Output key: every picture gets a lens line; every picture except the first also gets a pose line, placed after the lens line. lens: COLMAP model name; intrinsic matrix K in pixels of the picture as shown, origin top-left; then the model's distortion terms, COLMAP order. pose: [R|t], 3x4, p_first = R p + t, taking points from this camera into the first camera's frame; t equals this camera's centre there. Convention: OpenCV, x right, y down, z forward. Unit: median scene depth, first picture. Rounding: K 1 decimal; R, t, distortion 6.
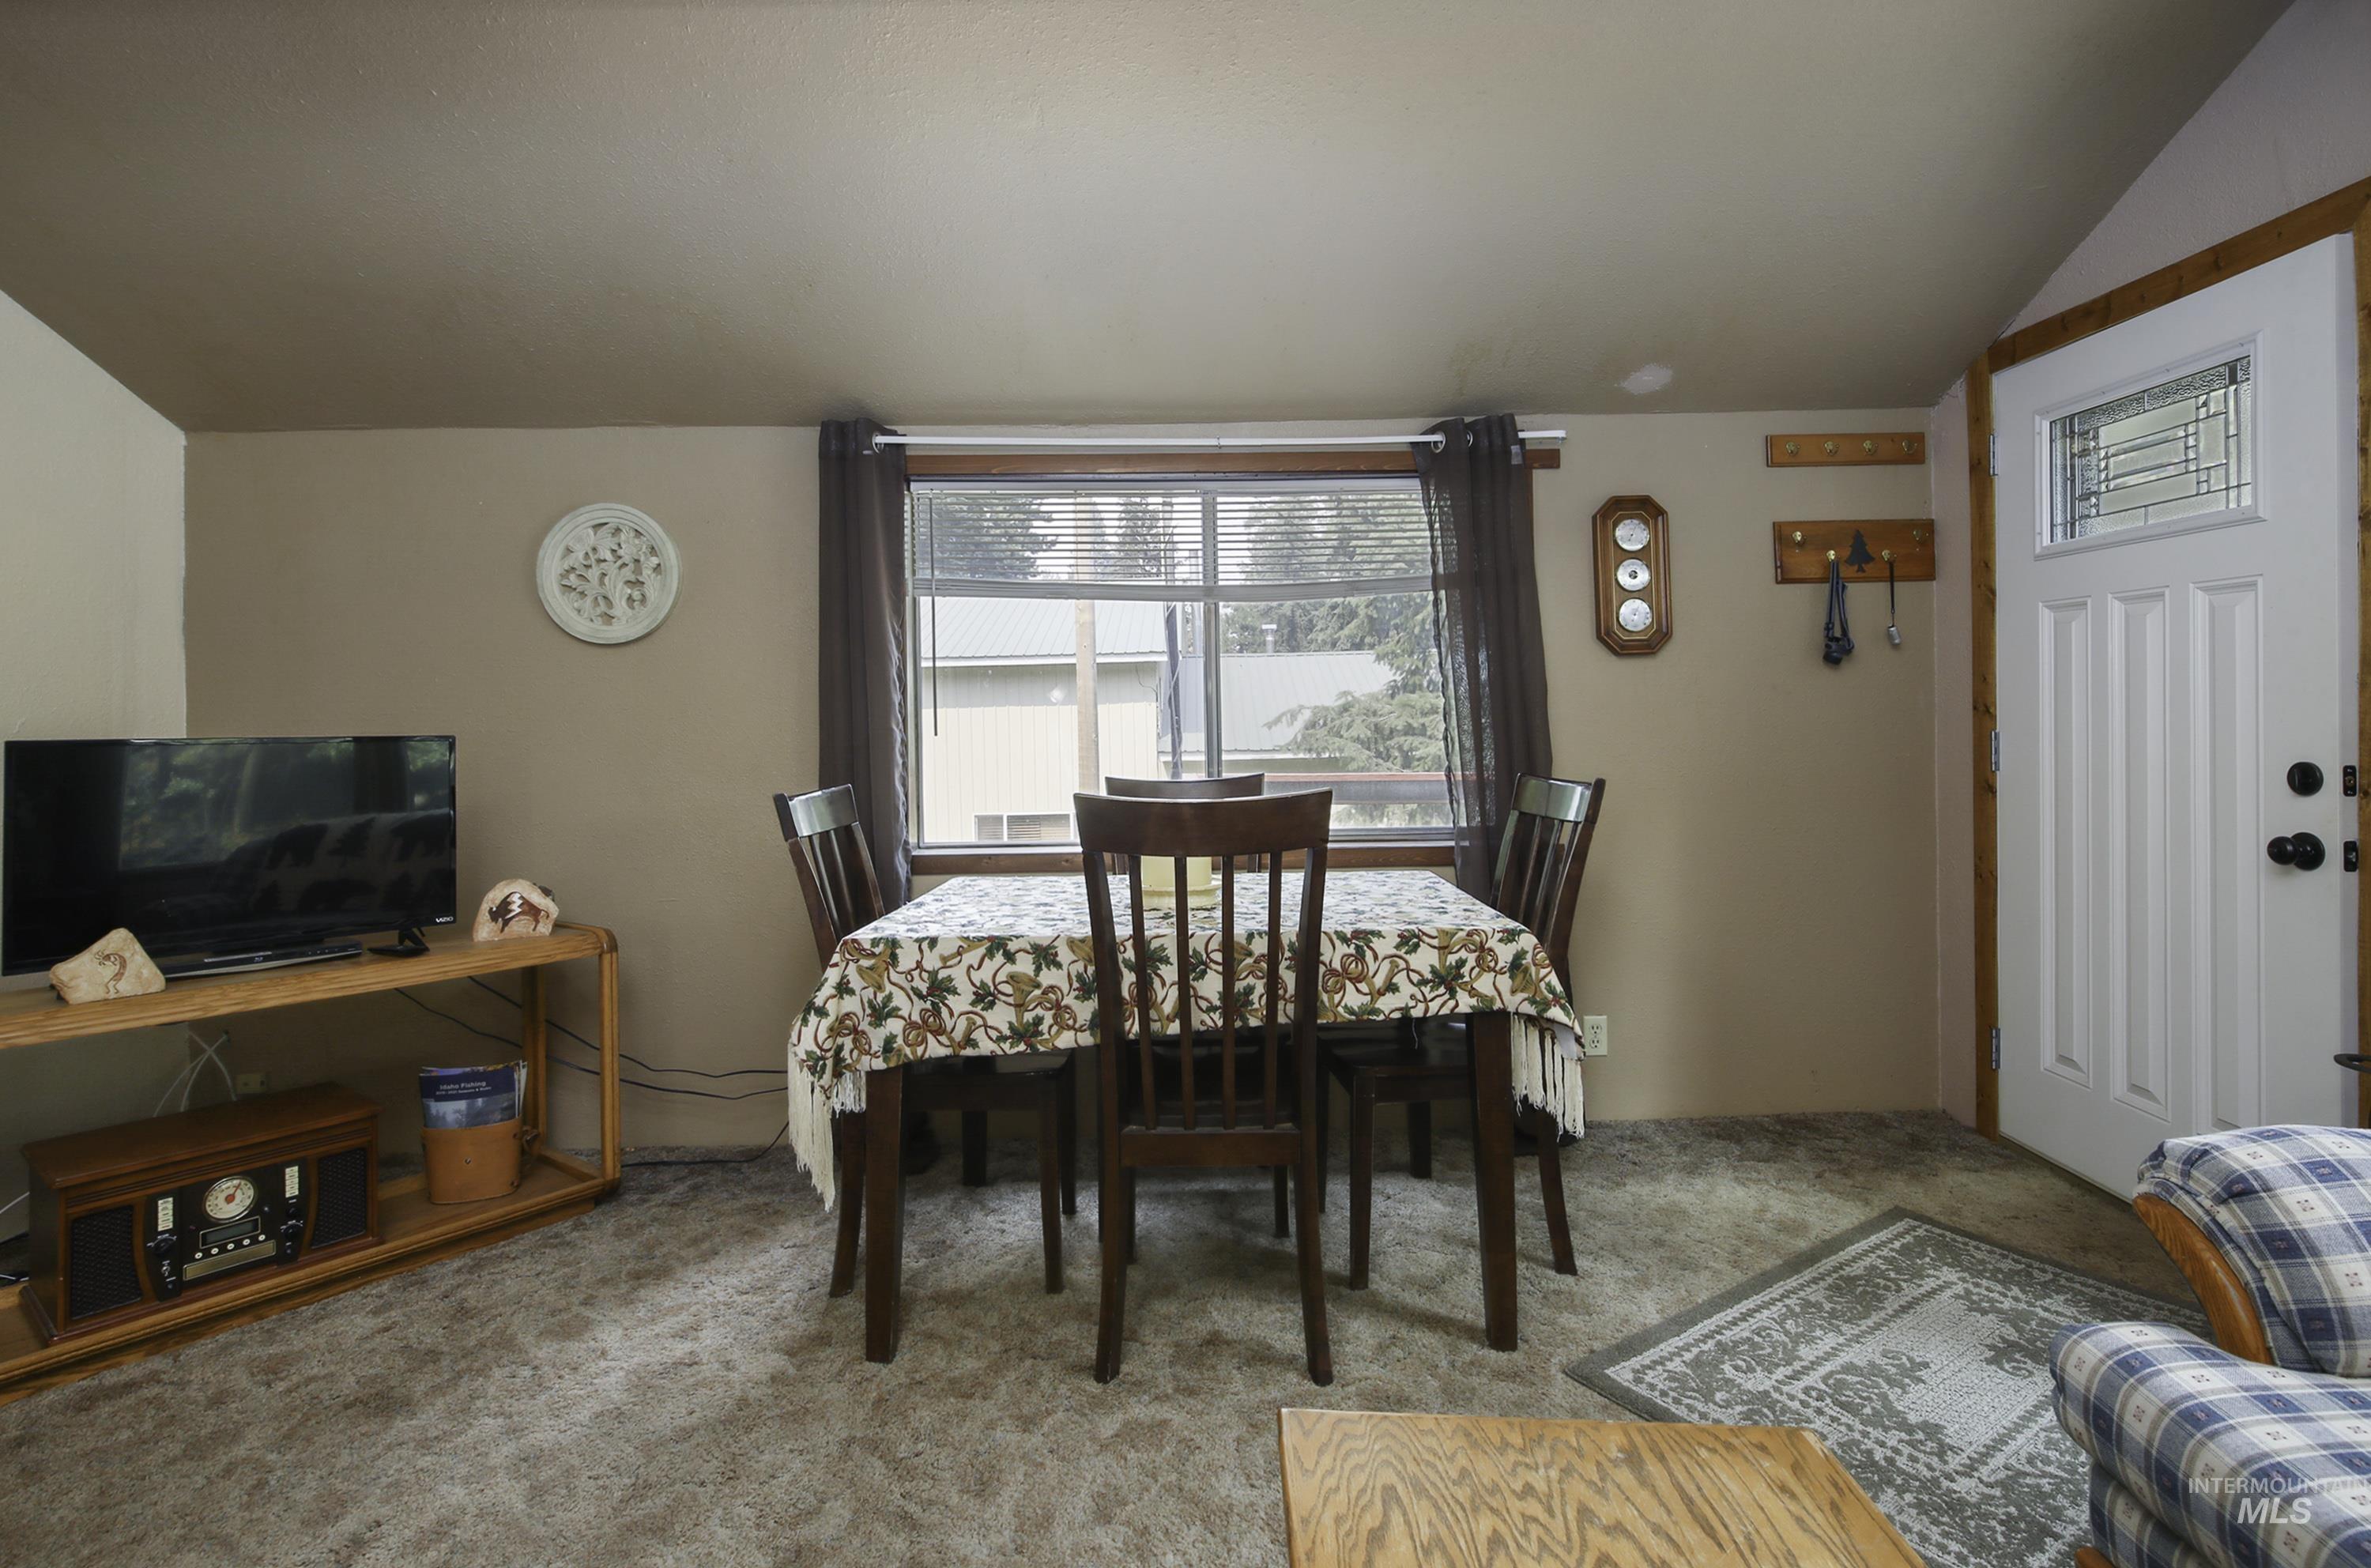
lens RADIAL K [[1130.6, 0, 1179.9], [0, 1130.6, 714.6], [0, 0, 1]] dist [0.000028, 0.001046]
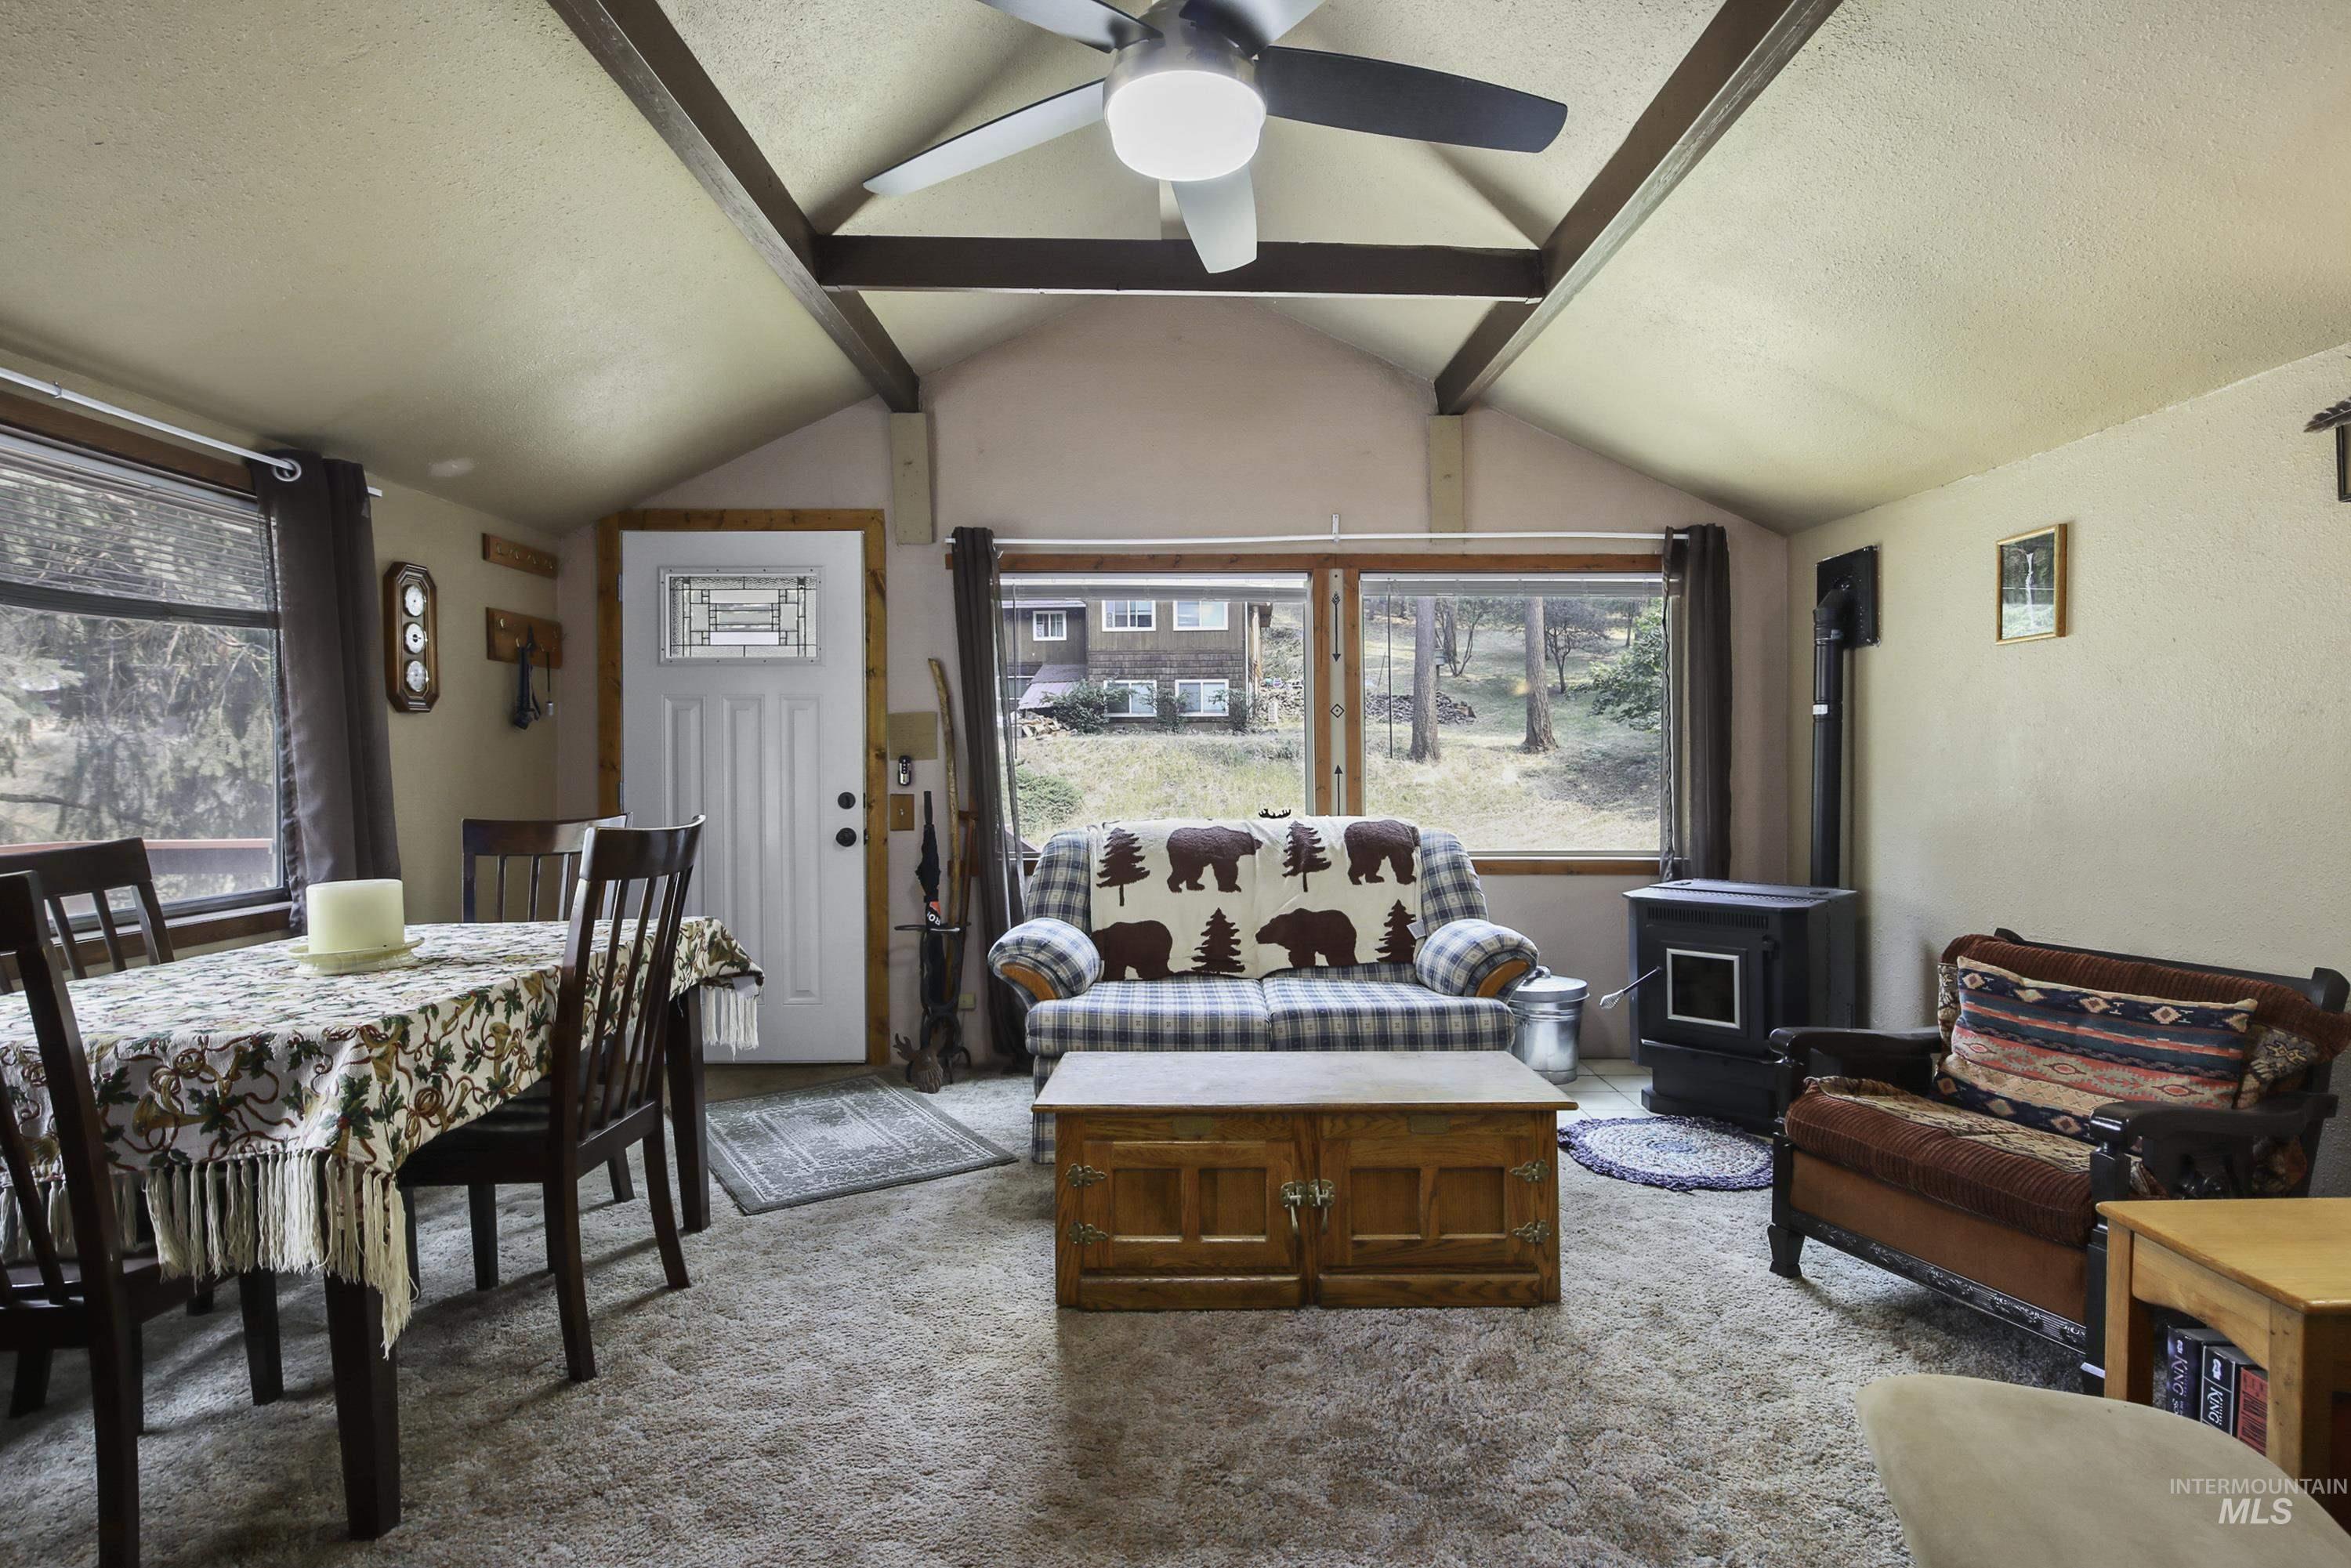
lens RADIAL K [[1184.2, 0, 1175.5], [0, 1184.2, 784.0], [0, 0, 1]] dist [-0.002201, -0.000068]
pose [[0.021784, -0.003795, 0.999755, -1.110216], [0.008136, 0.999960, 0.003618, 0.026767], [-0.999730, 0.008056, 0.021814, 0.396425]]
